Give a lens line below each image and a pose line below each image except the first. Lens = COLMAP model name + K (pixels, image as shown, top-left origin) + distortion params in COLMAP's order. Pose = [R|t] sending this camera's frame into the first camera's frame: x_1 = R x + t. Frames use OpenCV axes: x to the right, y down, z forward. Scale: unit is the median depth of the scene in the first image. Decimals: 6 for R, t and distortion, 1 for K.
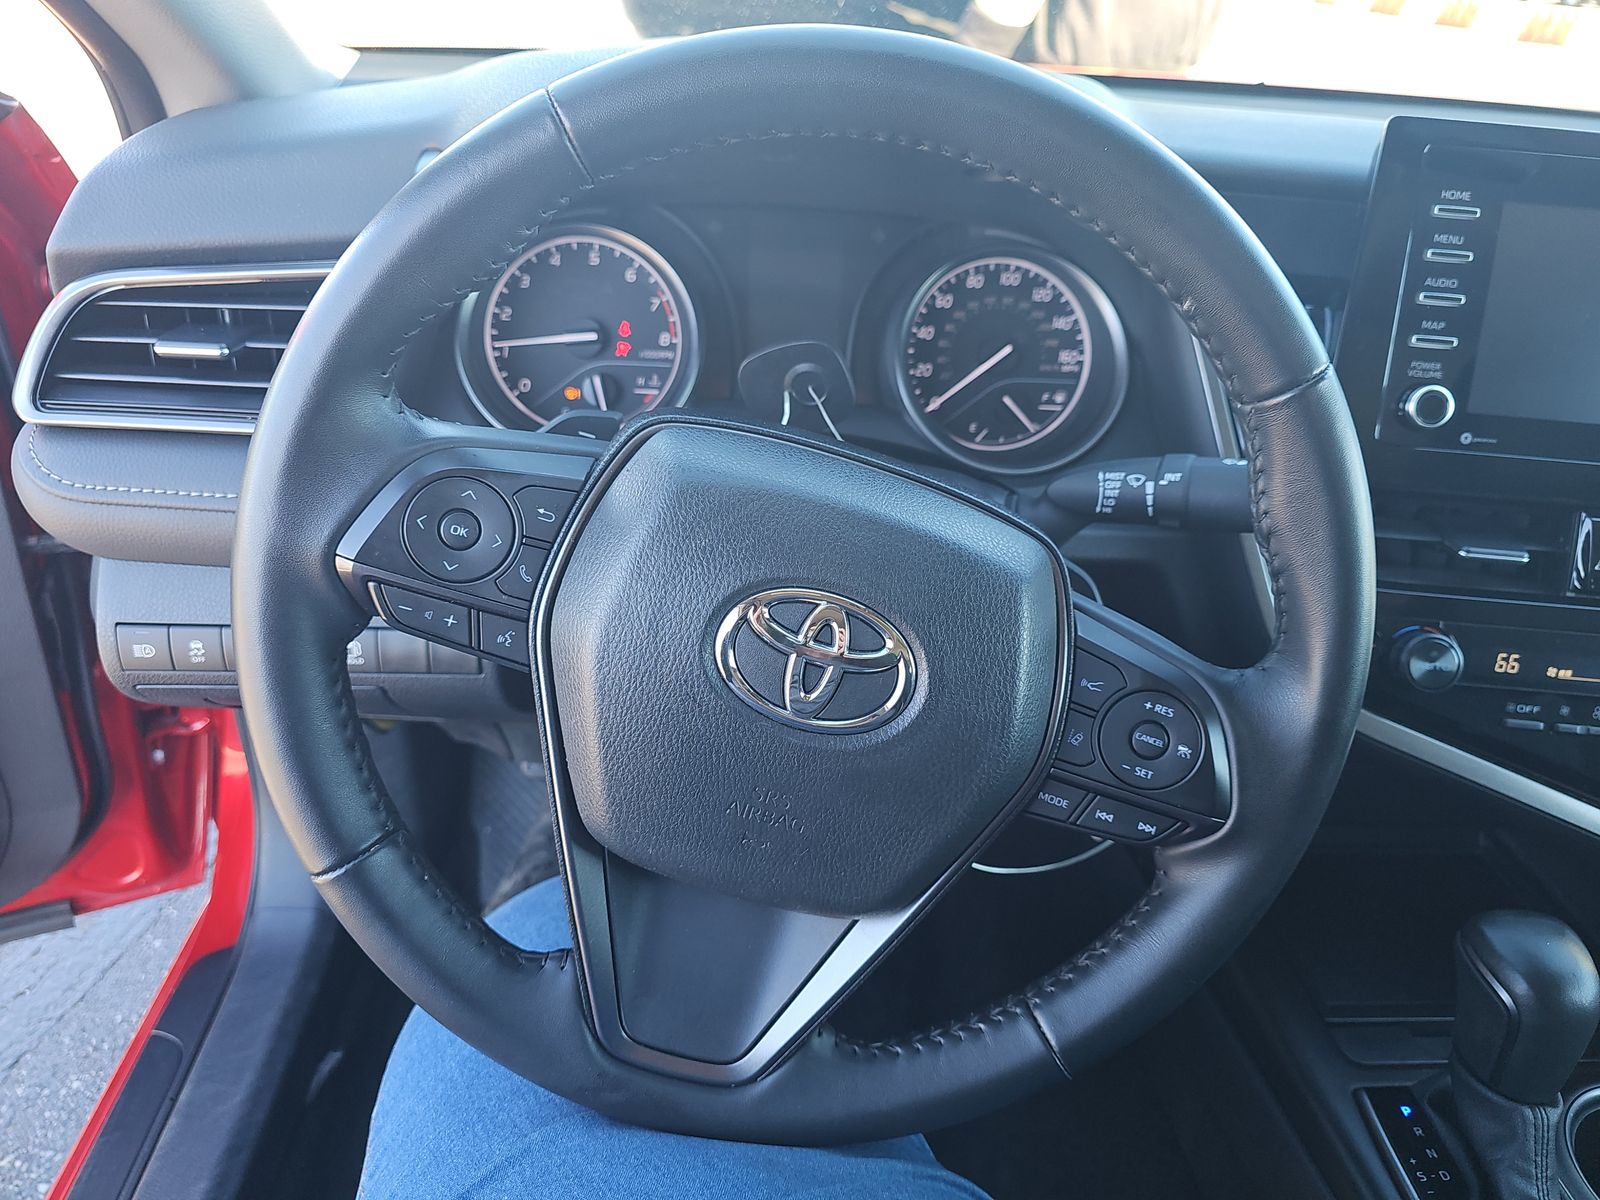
lens RADIAL K [[980.4, 0, 794.4], [0, 980.4, 598.1], [0, 0, 1]] dist [0.029165, -0.033278]
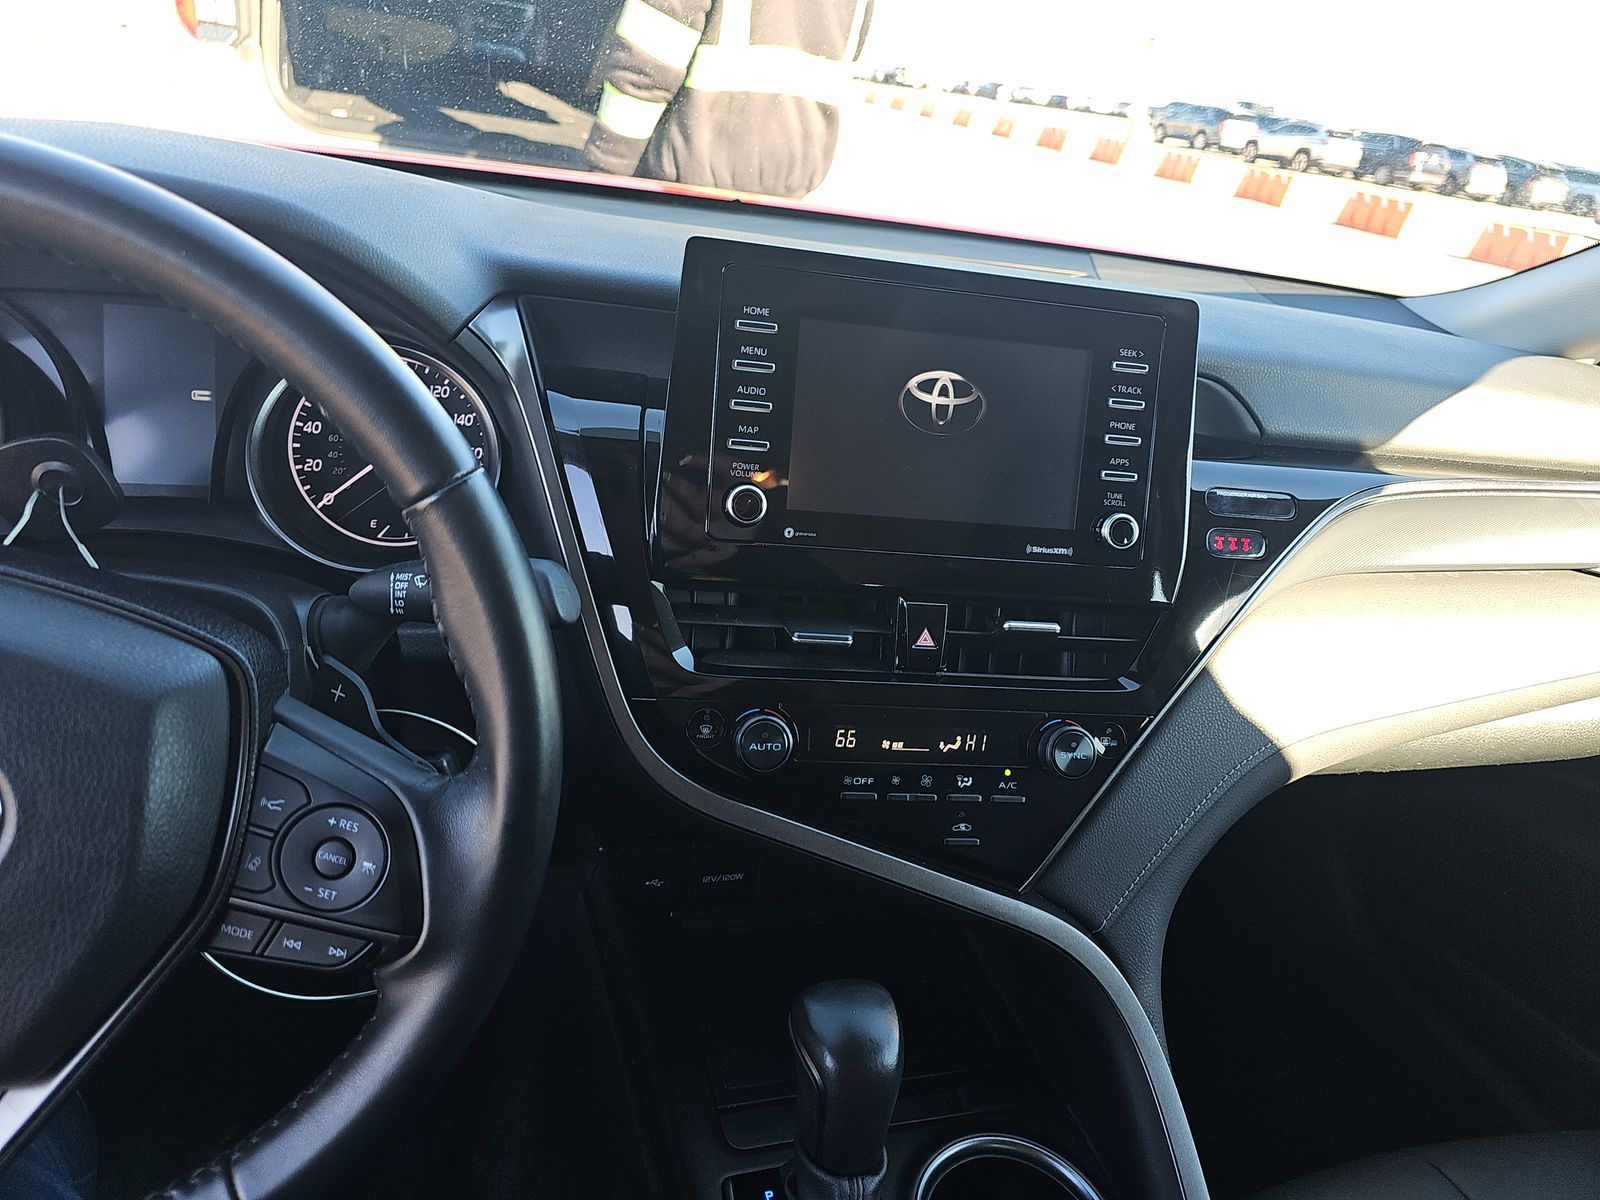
lens RADIAL K [[980.4, 0, 794.4], [0, 980.4, 598.1], [0, 0, 1]] dist [0.029165, -0.033278]
pose [[0.972736, -0.030412, 0.229914, 0.450935], [0.048696, 0.996048, -0.074273, -0.010435], [-0.226746, 0.083443, 0.970373, -0.036429]]
